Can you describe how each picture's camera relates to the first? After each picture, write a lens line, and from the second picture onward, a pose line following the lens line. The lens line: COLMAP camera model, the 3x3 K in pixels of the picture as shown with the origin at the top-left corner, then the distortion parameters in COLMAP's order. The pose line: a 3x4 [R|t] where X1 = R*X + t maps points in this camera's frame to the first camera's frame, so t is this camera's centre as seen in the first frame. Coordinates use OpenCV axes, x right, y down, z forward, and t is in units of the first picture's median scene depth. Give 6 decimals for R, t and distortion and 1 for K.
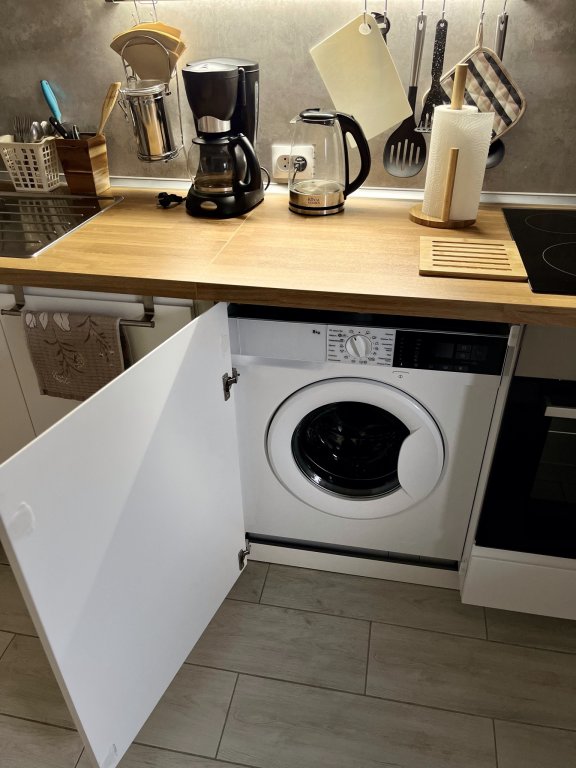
lens RADIAL K [[581.7, 0, 288.0], [0, 581.7, 384.0], [0, 0, 1]] dist [0.068973, -0.103079]
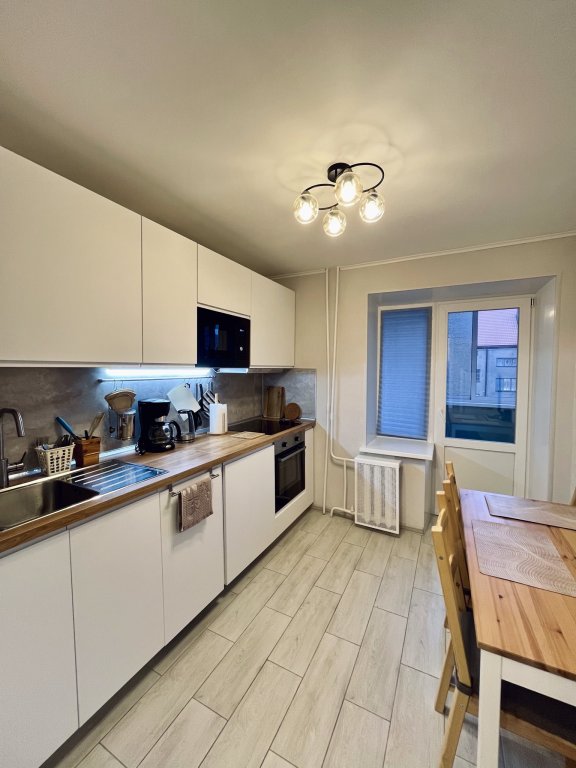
lens RADIAL K [[308.9, 0, 289.6], [0, 308.9, 380.9], [0, 0, 1]] dist [-0.002558, -0.000437]
pose [[0.285693, -0.024854, 0.957999, -1.364870], [0.521164, 0.842942, -0.133552, -0.091576], [-0.804219, 0.537429, 0.253776, 0.063920]]
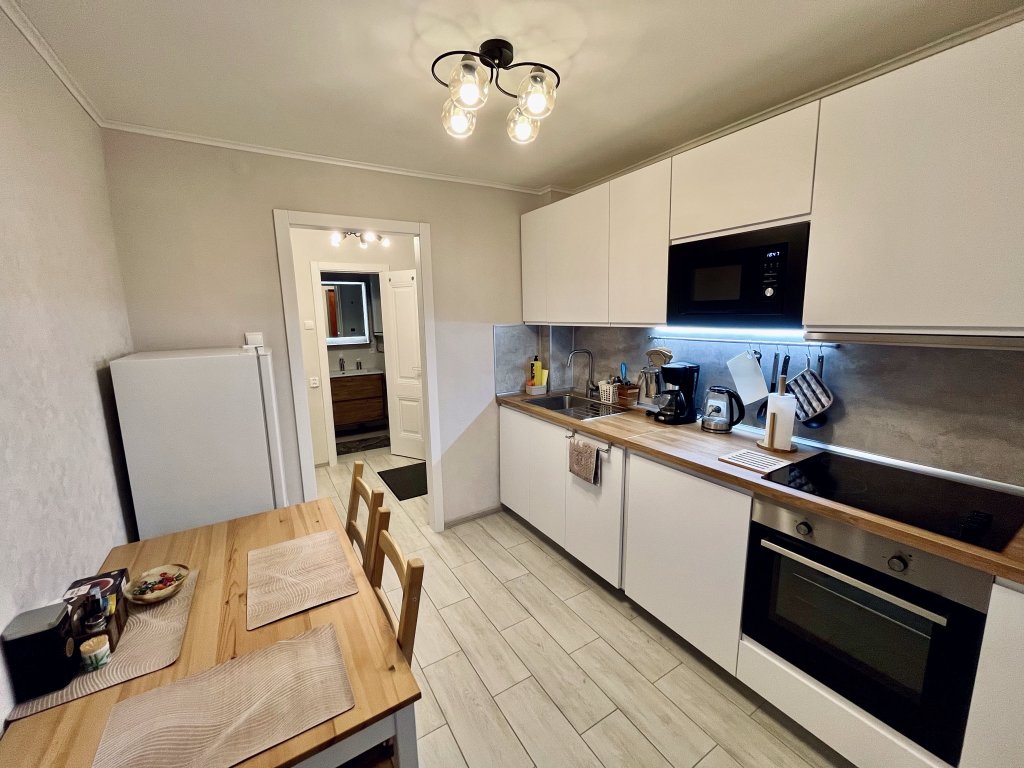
lens RADIAL K [[411.9, 0, 510.1], [0, 411.9, 382.4], [0, 0, 1]] dist [-0.002558, -0.000437]
pose [[0.674223, 0.122025, -0.728377, 0.650770], [-0.398105, 0.890746, -0.219279, 0.163931], [0.622042, 0.437814, 0.649140, -0.487157]]
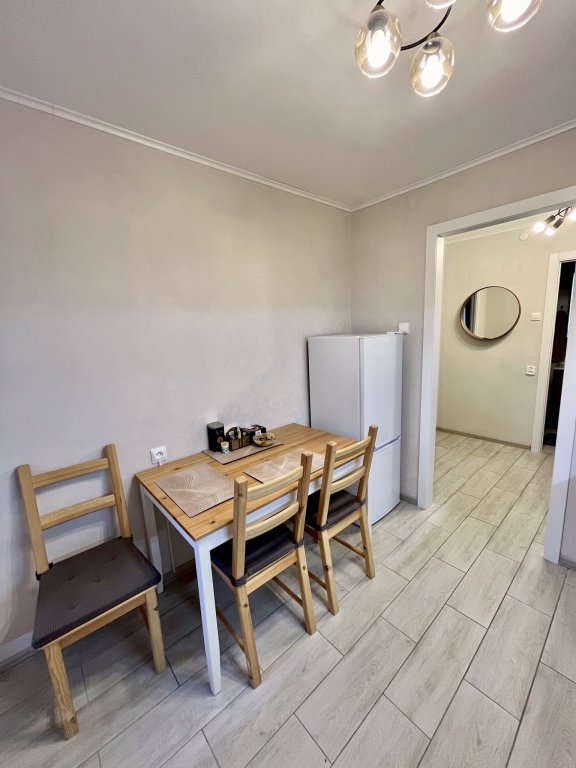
lens RADIAL K [[308.9, 0, 289.6], [0, 308.9, 380.9], [0, 0, 1]] dist [-0.002558, -0.000437]
pose [[-0.613533, 0.176802, -0.769622, 0.545777], [-0.390328, 0.779328, 0.490196, -0.315320], [0.686456, 0.601157, -0.409133, 0.320097]]
